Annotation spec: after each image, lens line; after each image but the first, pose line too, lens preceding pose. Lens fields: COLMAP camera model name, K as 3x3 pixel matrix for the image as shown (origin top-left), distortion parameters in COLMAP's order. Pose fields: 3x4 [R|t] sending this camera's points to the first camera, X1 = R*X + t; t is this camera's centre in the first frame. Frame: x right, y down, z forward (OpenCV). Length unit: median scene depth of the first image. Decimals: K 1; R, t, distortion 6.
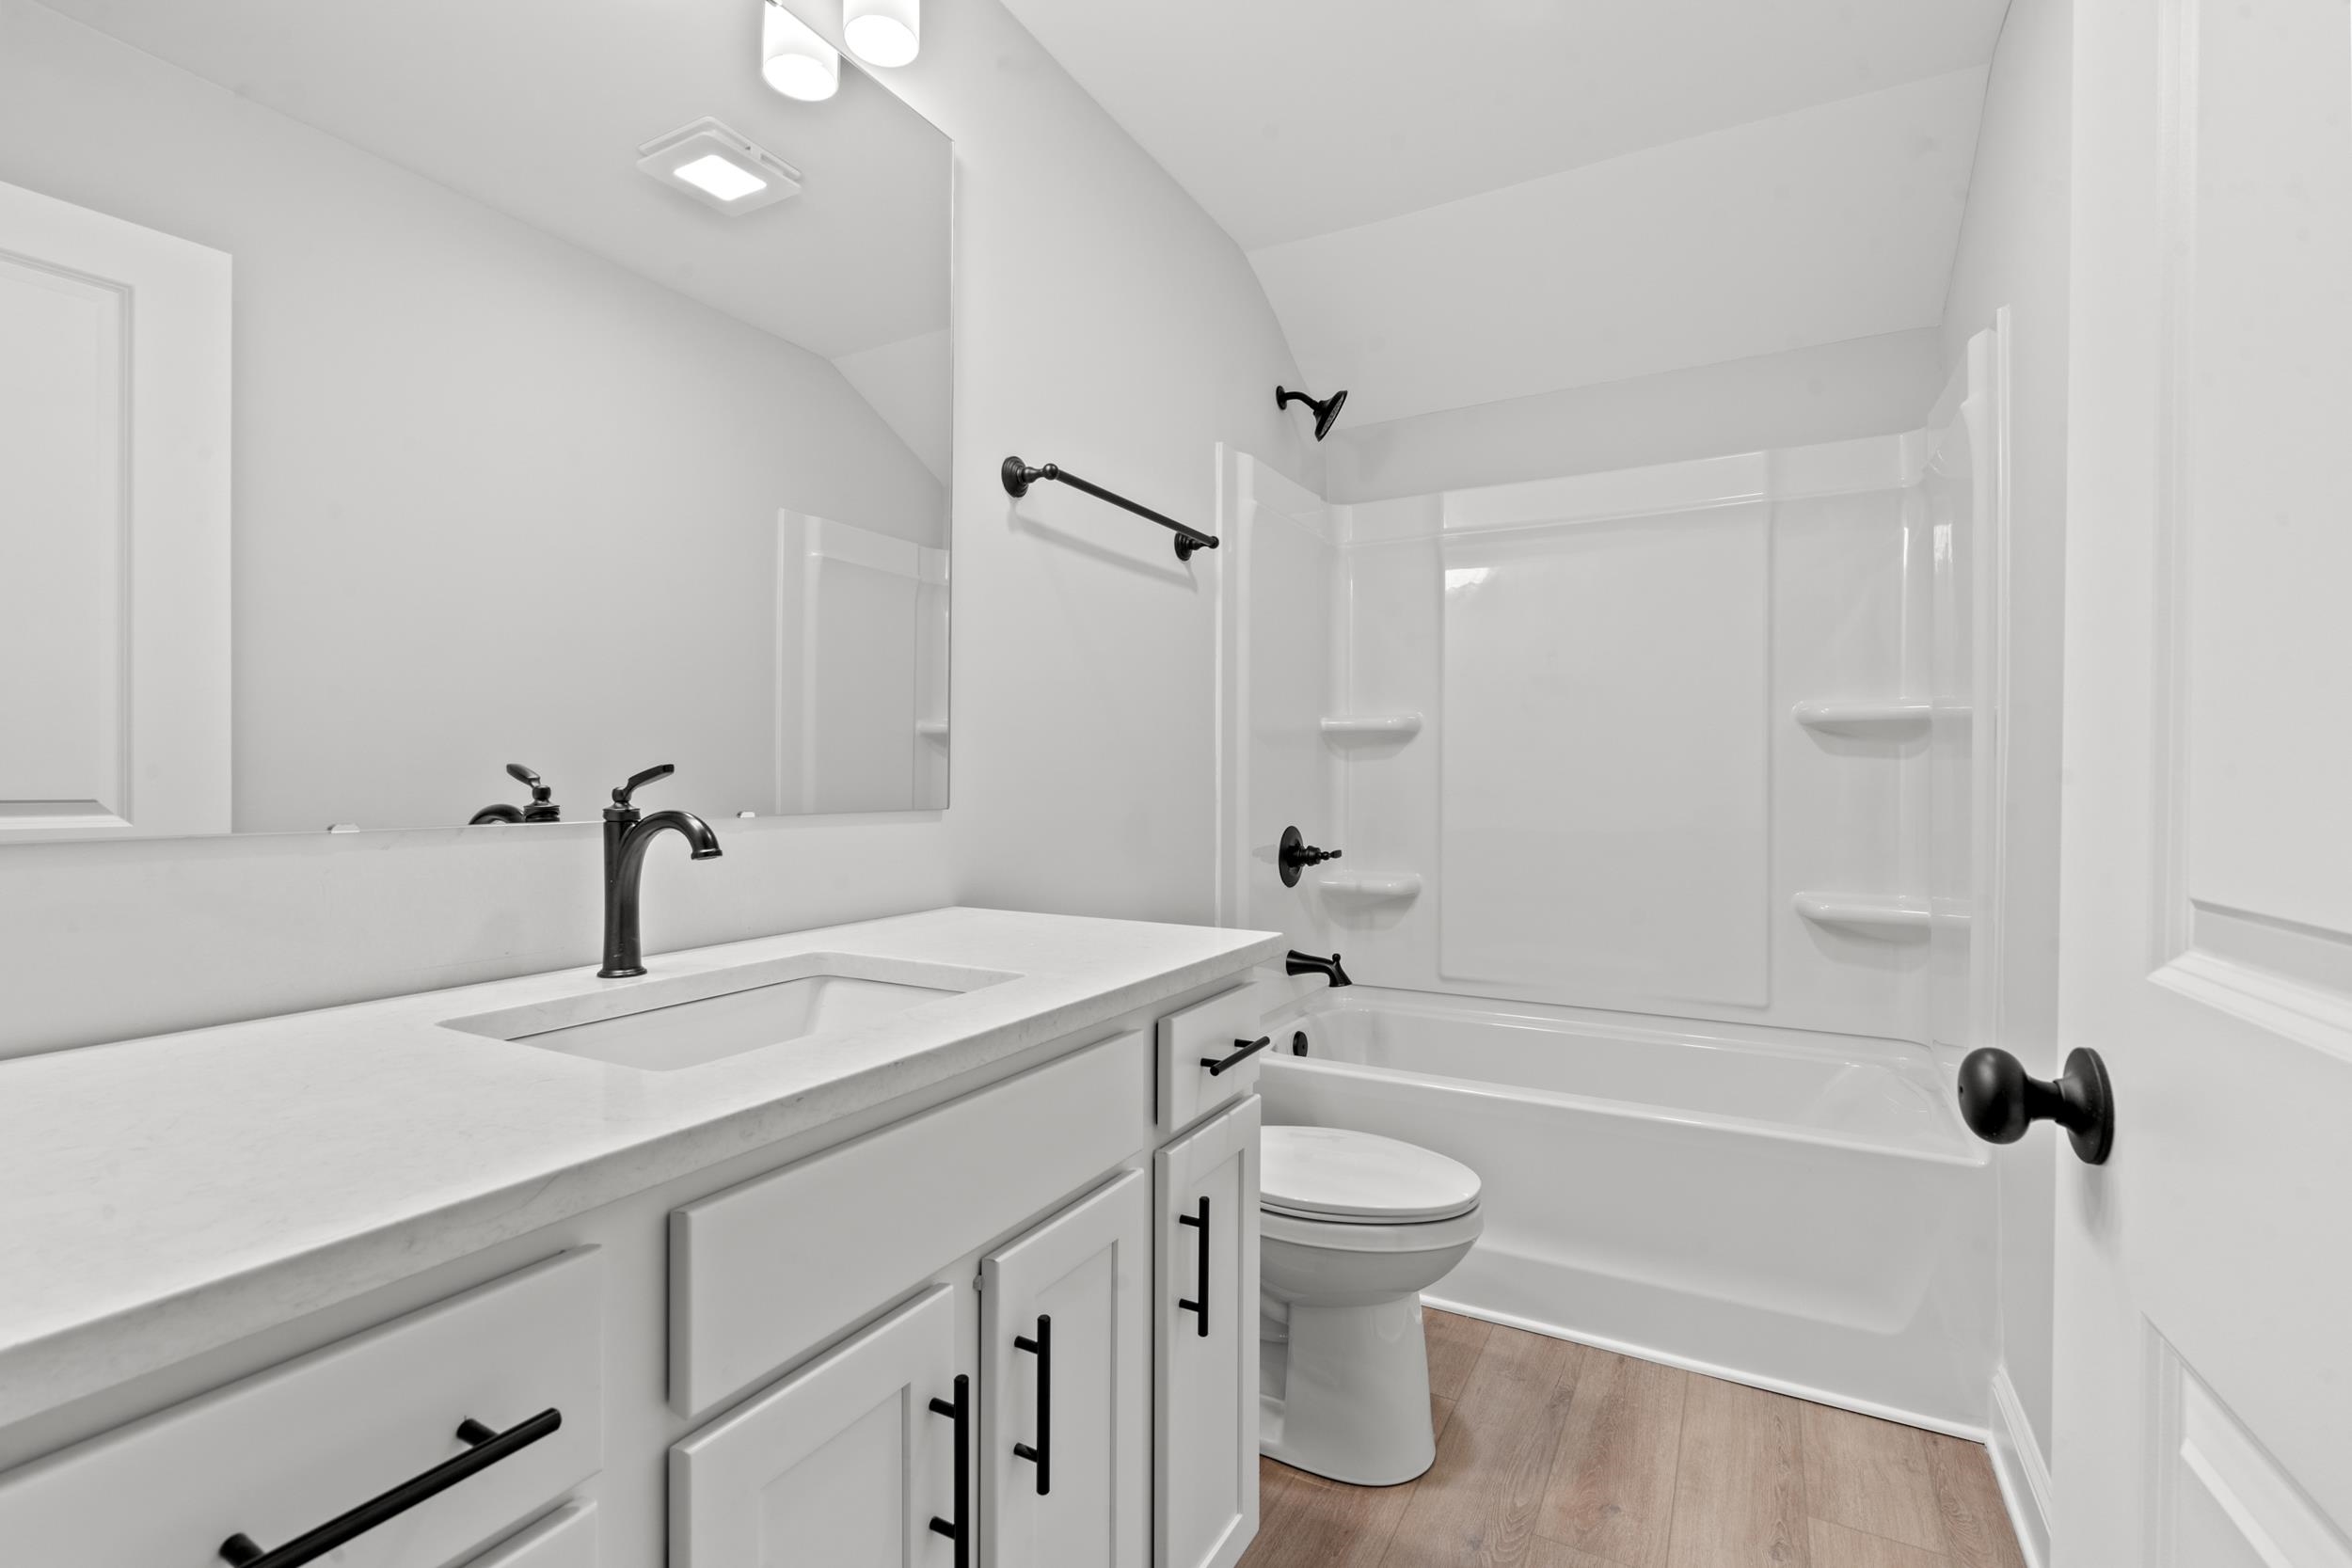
lens RADIAL K [[1073.9, 0, 1169.3], [0, 1073.9, 794.1], [0, 0, 1]] dist [-0.001855, 0.000644]
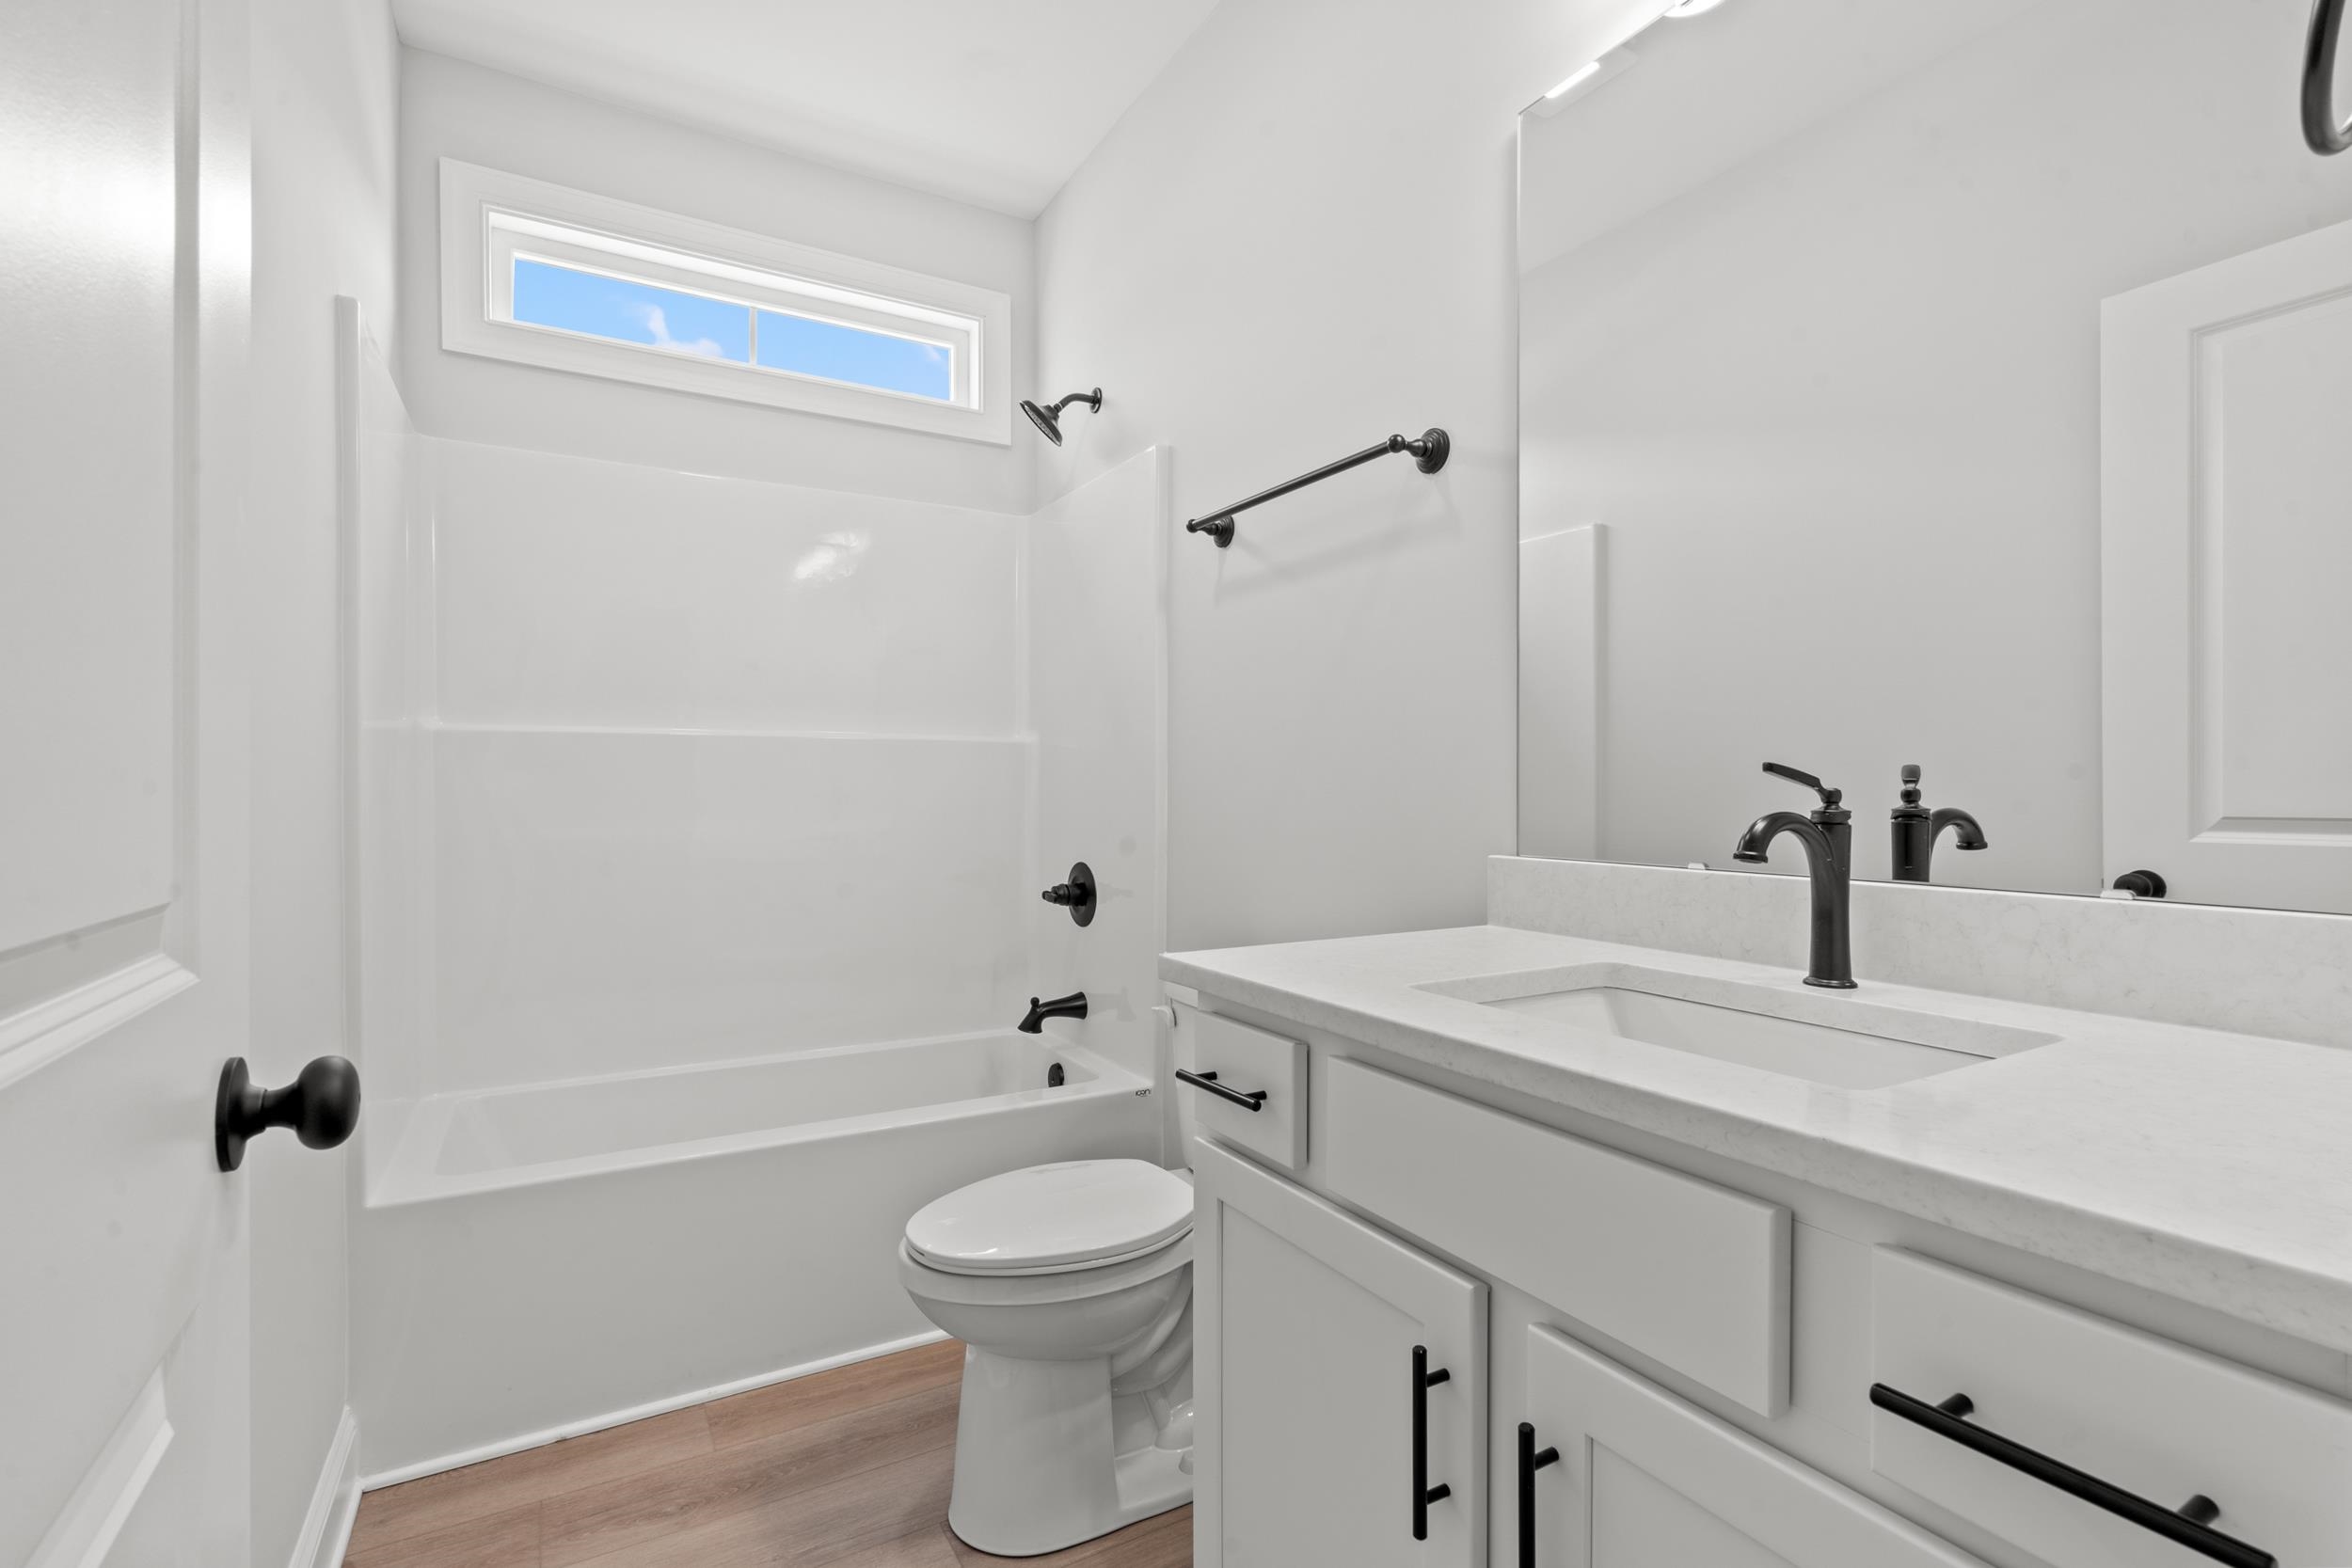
lens RADIAL K [[1073.9, 0, 1170.2], [0, 1073.9, 791.7], [0, 0, 1]] dist [-0.001855, 0.000644]
pose [[-0.512097, -0.000335, -0.858928, 0.635104], [0.009856, 0.999932, -0.006266, -0.006446], [0.858871, -0.011674, -0.512058, 0.999127]]
